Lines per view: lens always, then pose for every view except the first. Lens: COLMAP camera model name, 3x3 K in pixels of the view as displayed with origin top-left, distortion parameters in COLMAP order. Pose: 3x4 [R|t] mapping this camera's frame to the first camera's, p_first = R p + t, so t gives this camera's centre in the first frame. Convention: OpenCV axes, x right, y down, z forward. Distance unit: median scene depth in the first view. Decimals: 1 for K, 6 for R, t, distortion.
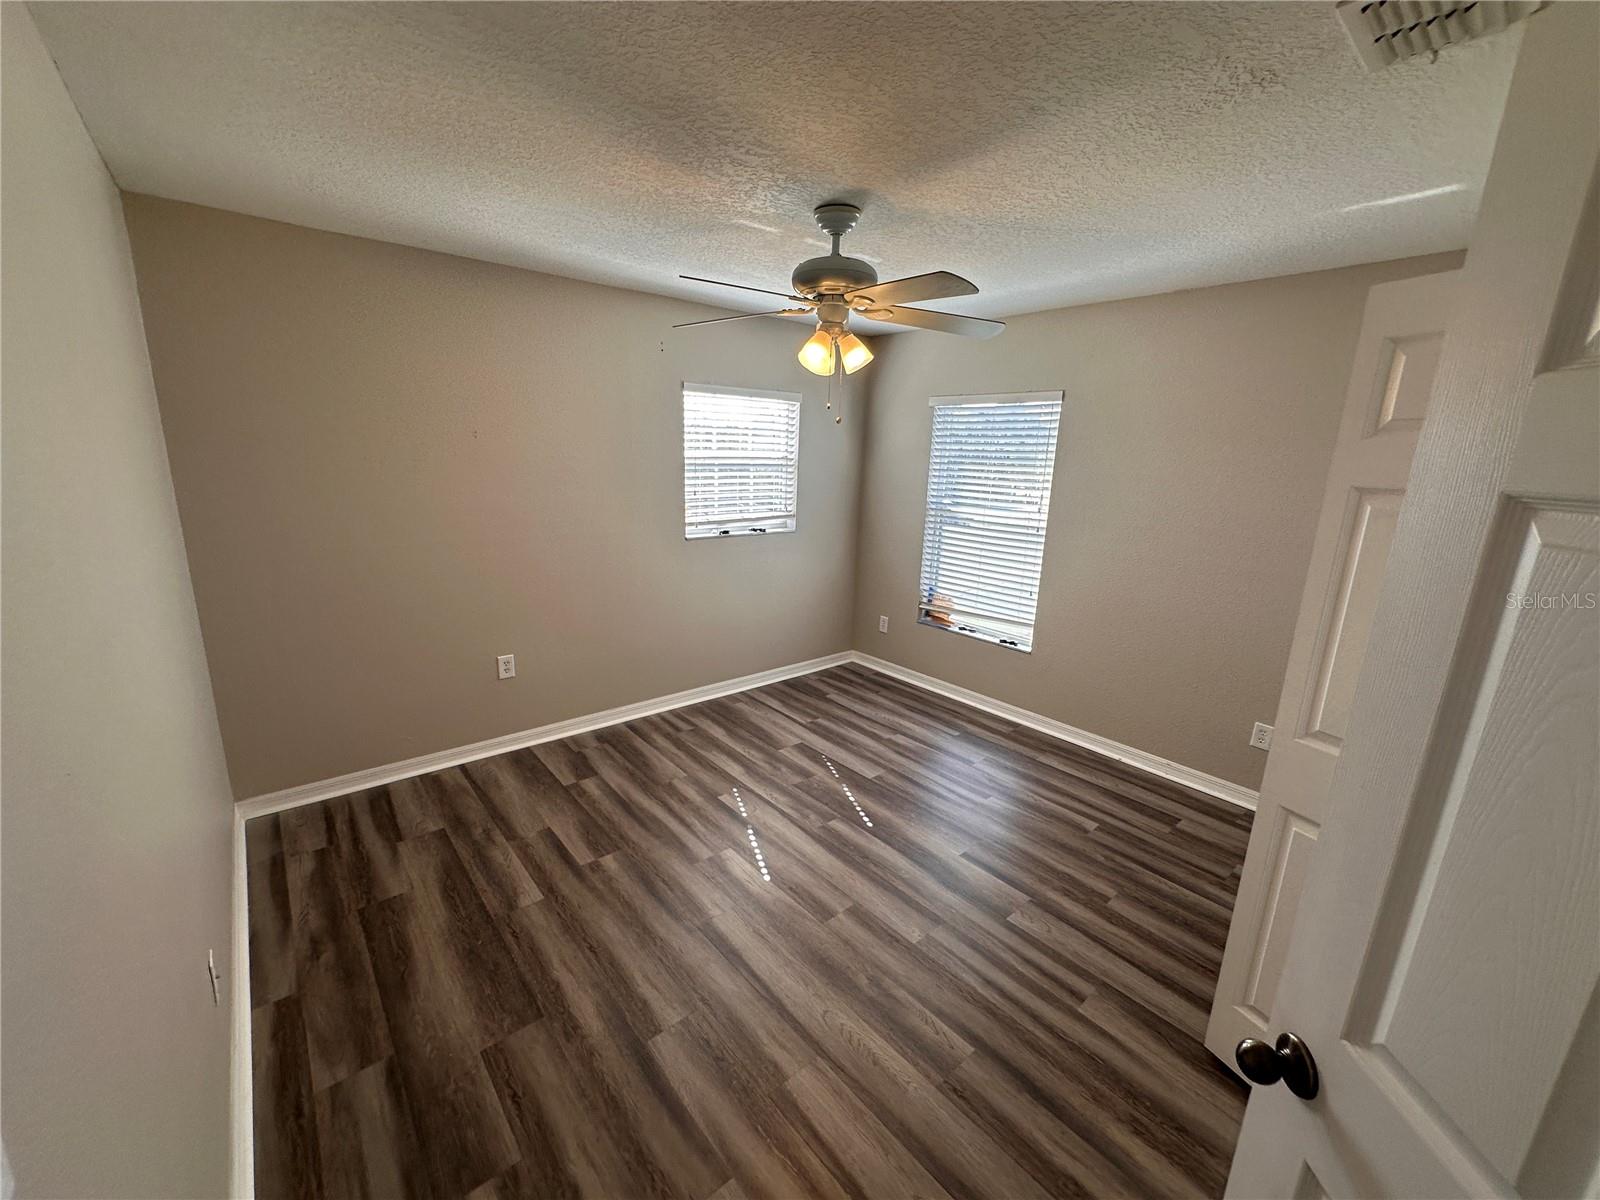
lens RADIAL K [[635.7, 0, 798.0], [0, 635.7, 601.3], [0, 0, 1]] dist [-0.003907, 0.001540]
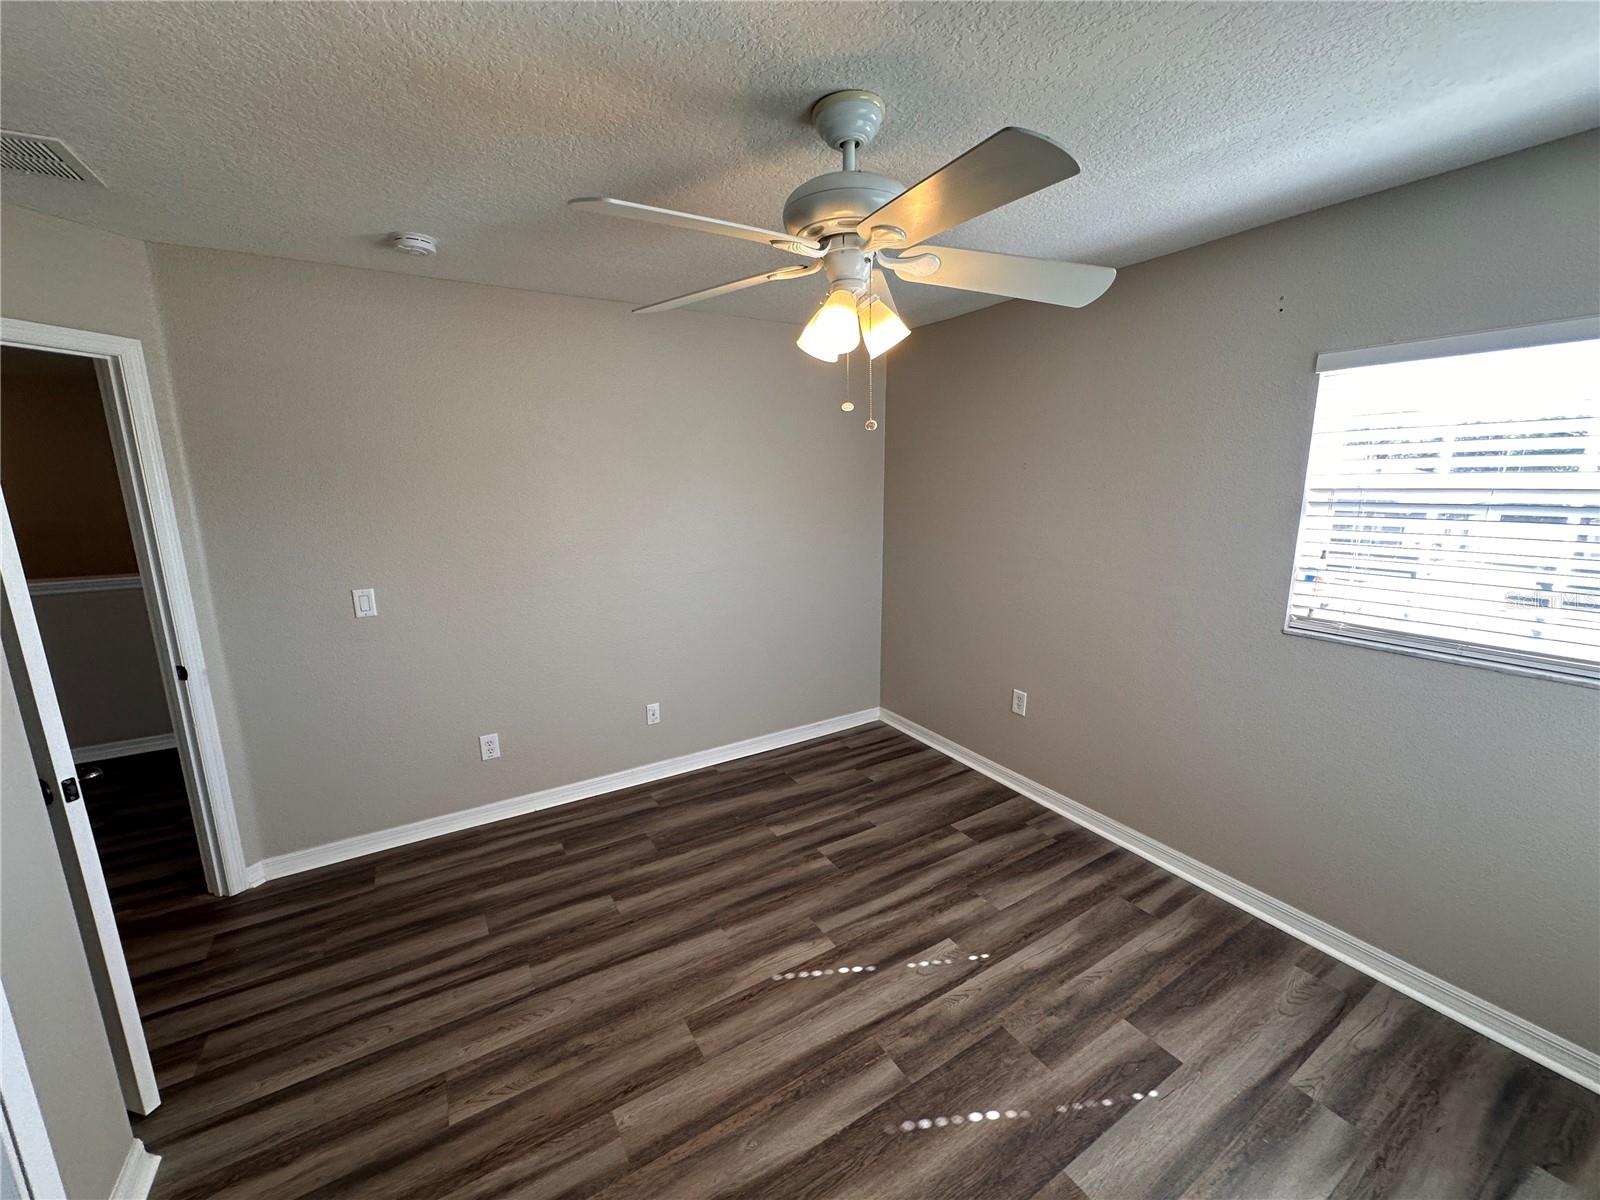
lens RADIAL K [[637.8, 0, 796.3], [0, 637.8, 592.4], [0, 0, 1]] dist [0.001808, 0.000147]
pose [[-0.160093, 0.154283, -0.974970, 0.637686], [-0.223298, 0.956445, 0.188018, -0.201966], [0.961514, 0.247809, -0.118669, 0.914149]]
